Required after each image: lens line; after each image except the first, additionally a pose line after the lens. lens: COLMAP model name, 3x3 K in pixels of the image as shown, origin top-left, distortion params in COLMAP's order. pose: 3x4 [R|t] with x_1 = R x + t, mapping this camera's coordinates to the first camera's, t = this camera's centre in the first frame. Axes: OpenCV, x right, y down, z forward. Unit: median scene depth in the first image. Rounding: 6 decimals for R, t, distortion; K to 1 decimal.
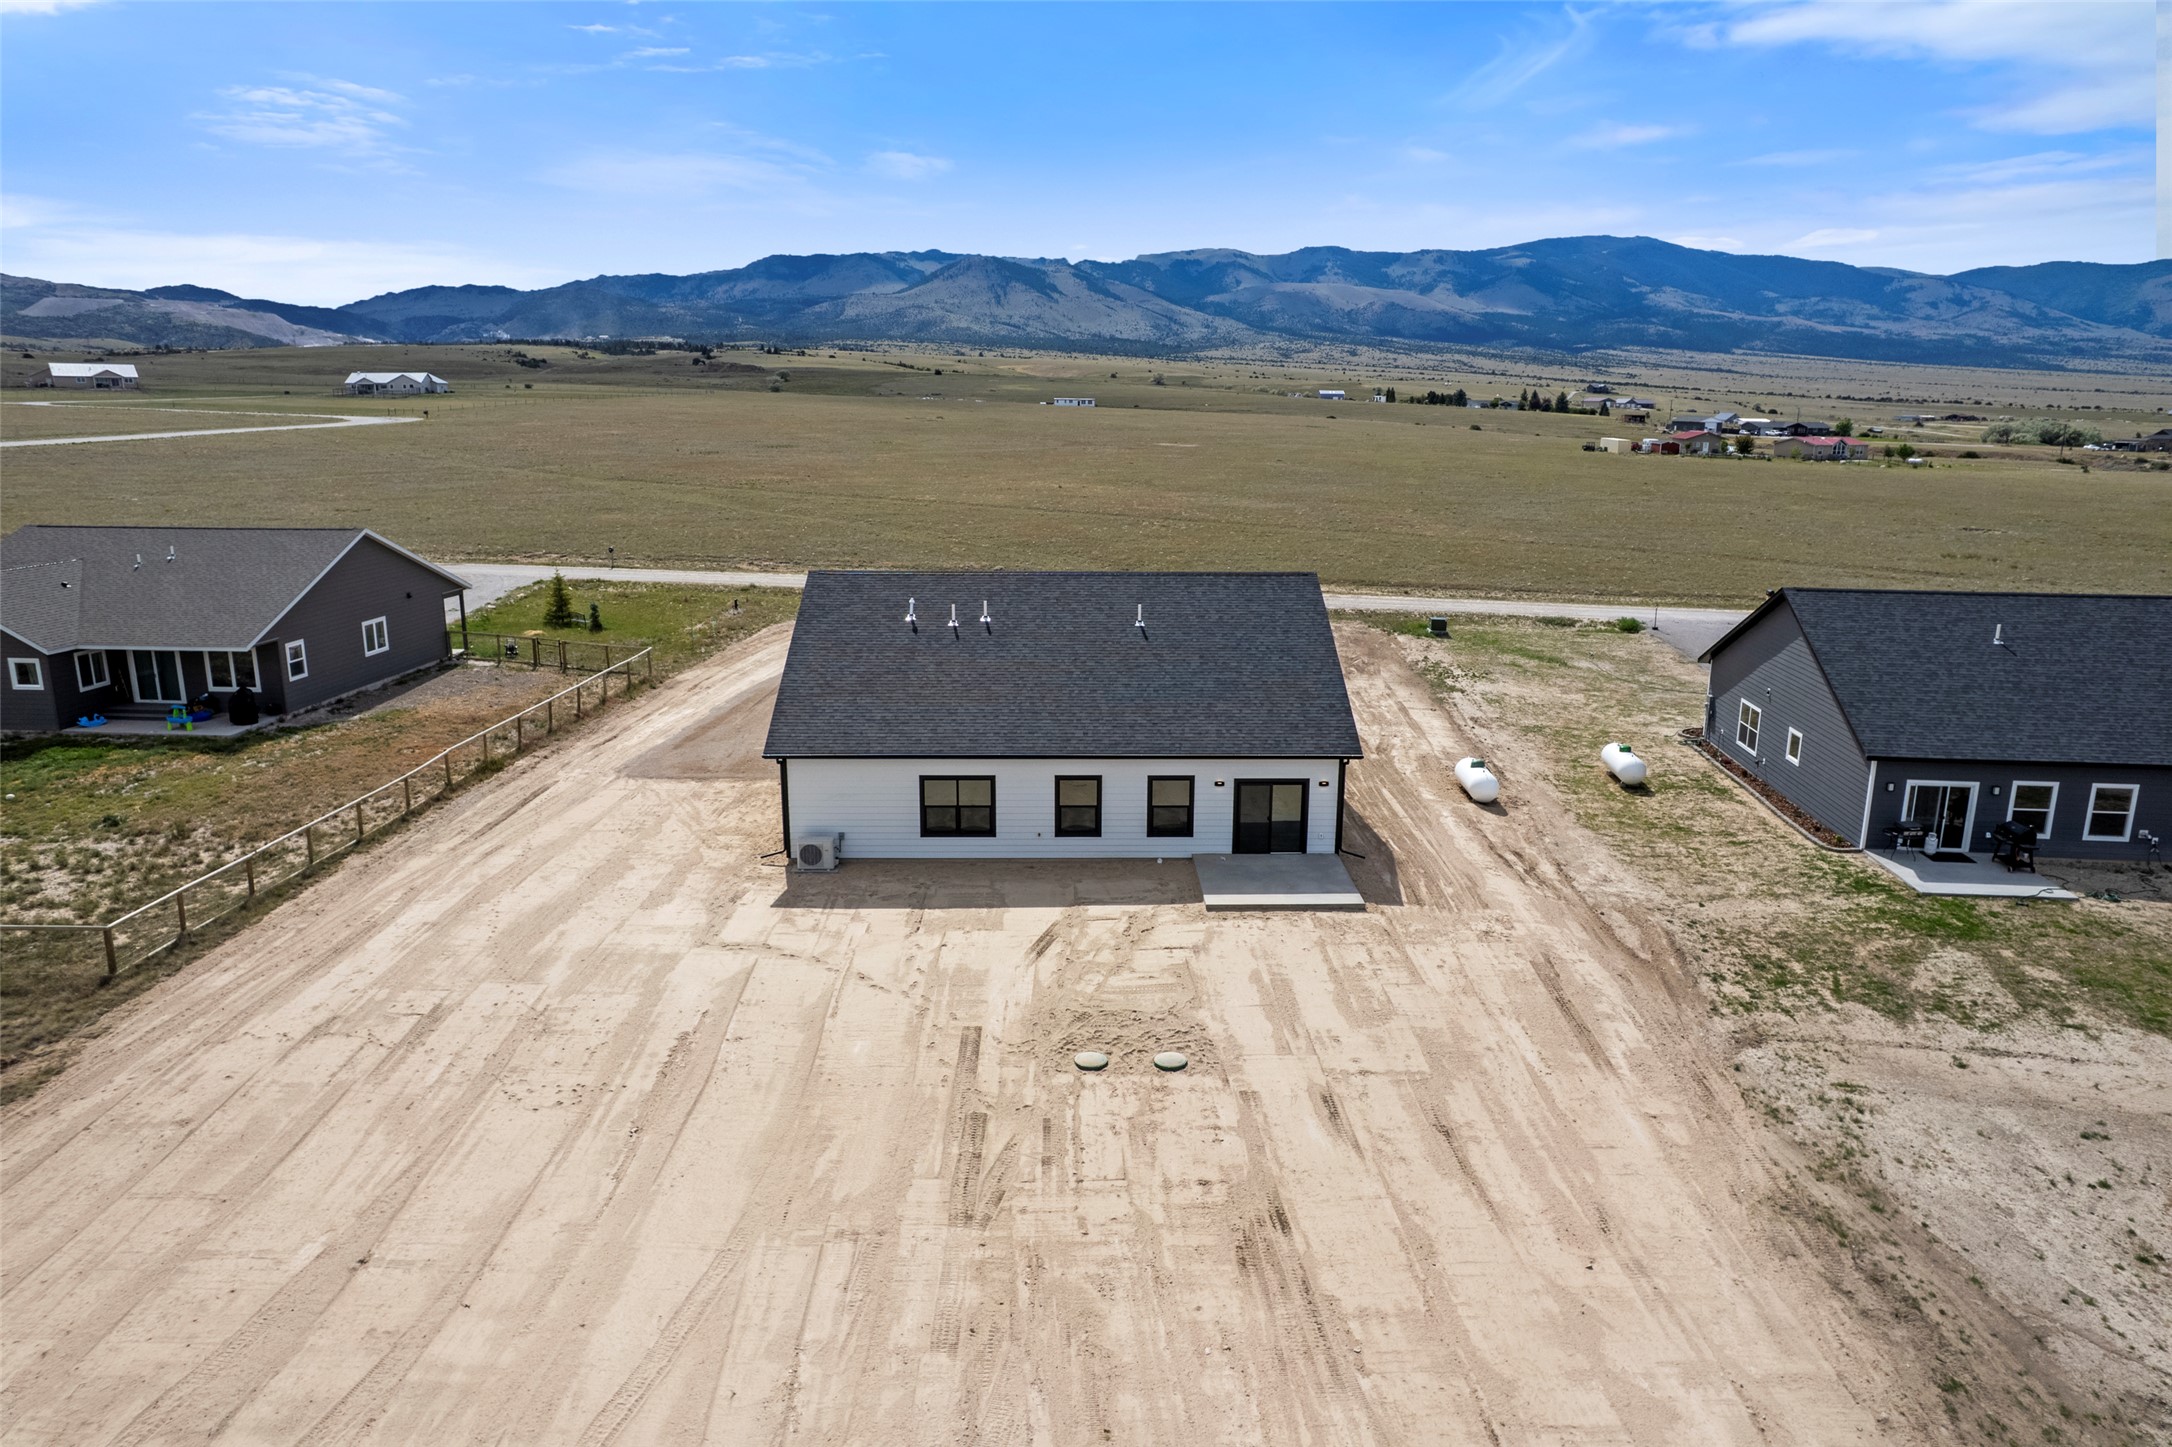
lens RADIAL K [[1394.5, 0, 1089.9], [0, 1394.5, 725.1], [0, 0, 1]] dist [-0.086341, 0.078703]
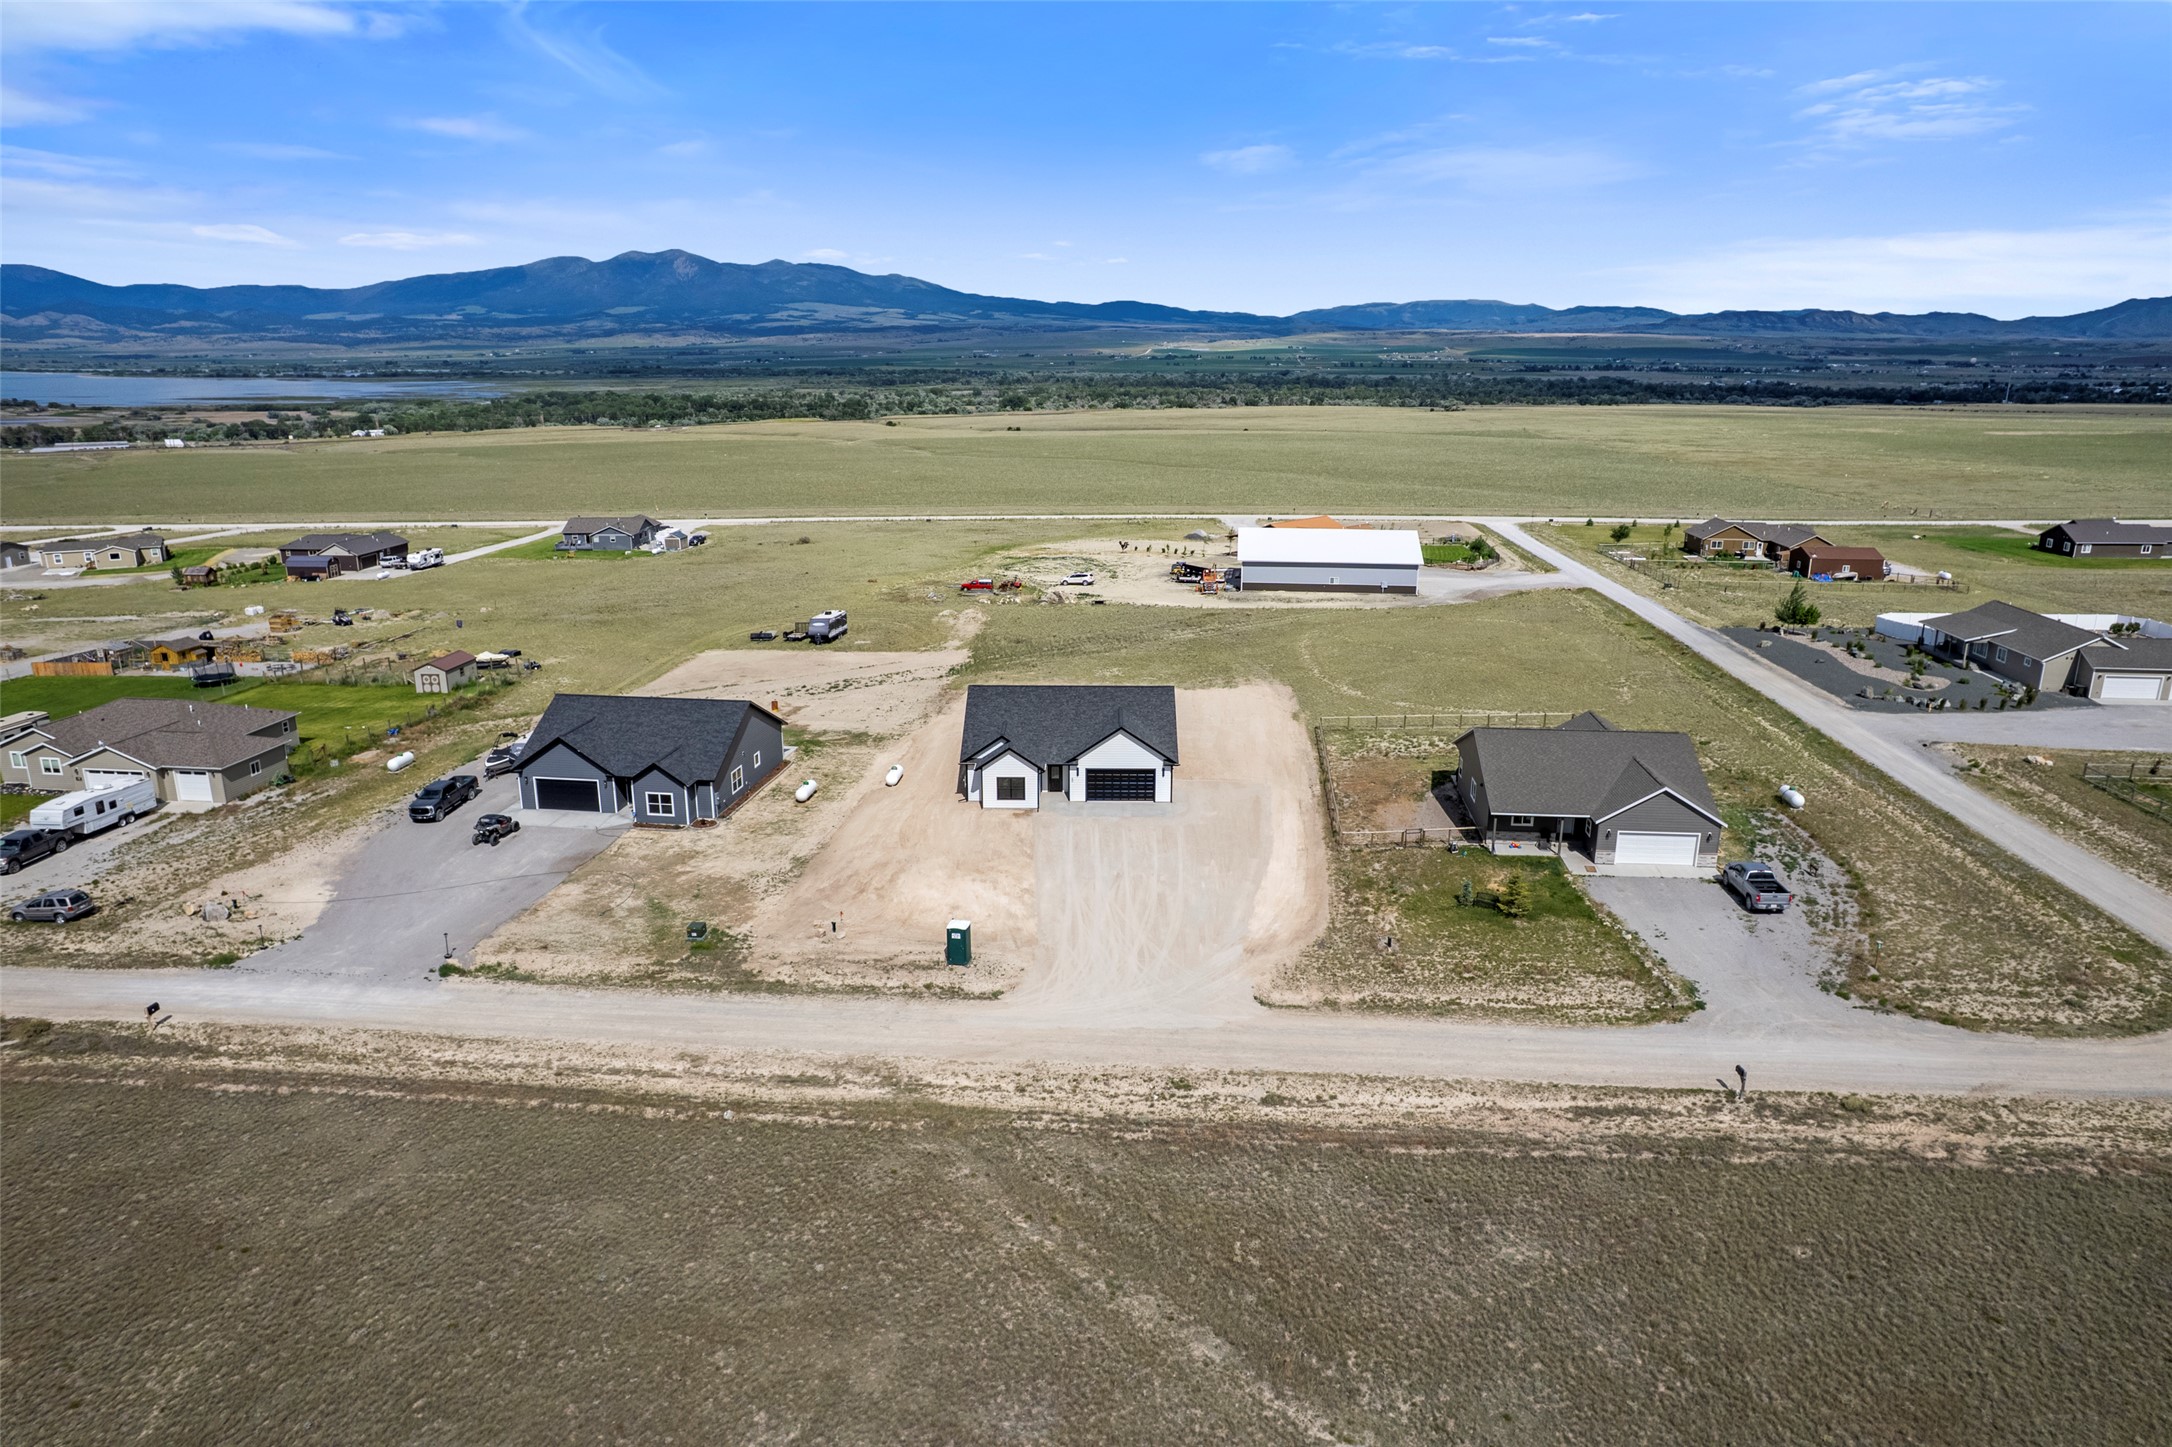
lens RADIAL K [[1394.5, 0, 1089.9], [0, 1394.5, 725.1], [0, 0, 1]] dist [-0.086341, 0.078703]
pose [[-0.999472, -0.015356, 0.028625, -0.077606], [0.000268, 0.877282, 0.479974, -0.776204], [-0.032483, 0.479729, -0.876815, 2.011474]]
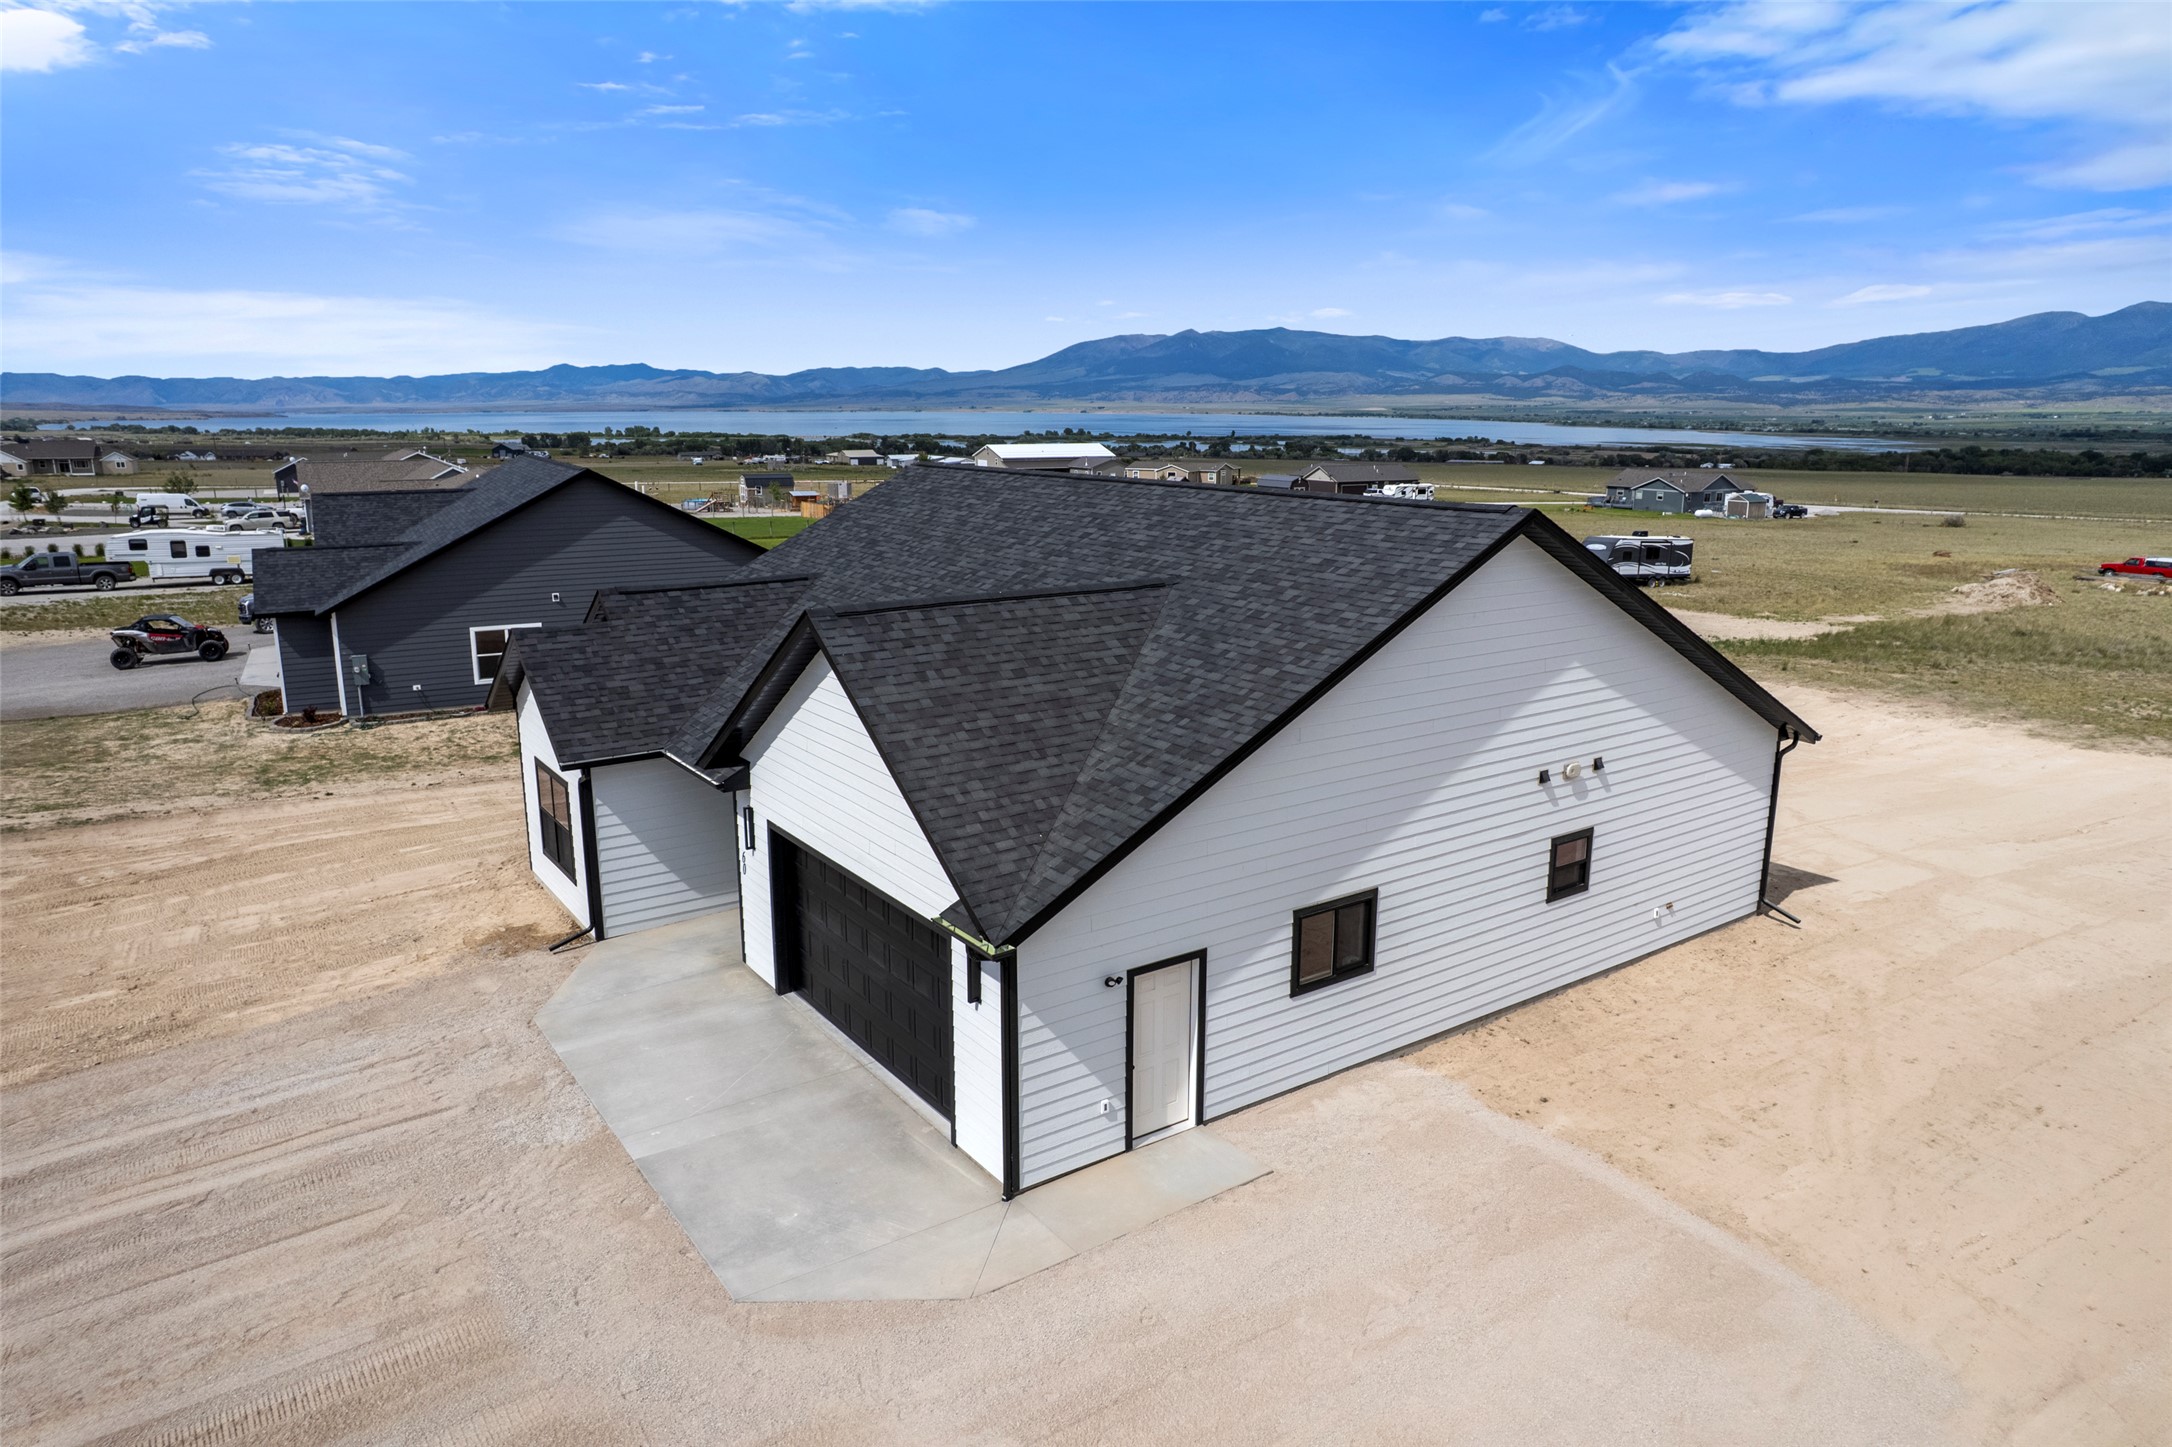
lens RADIAL K [[1394.5, 0, 1089.9], [0, 1394.5, 725.1], [0, 0, 1]] dist [-0.086341, 0.078703]
pose [[-0.559008, -0.194785, 0.805958, -0.287334], [0.183653, 0.918786, 0.349435, -0.134639], [-0.808567, 0.343354, -0.477836, 0.820872]]
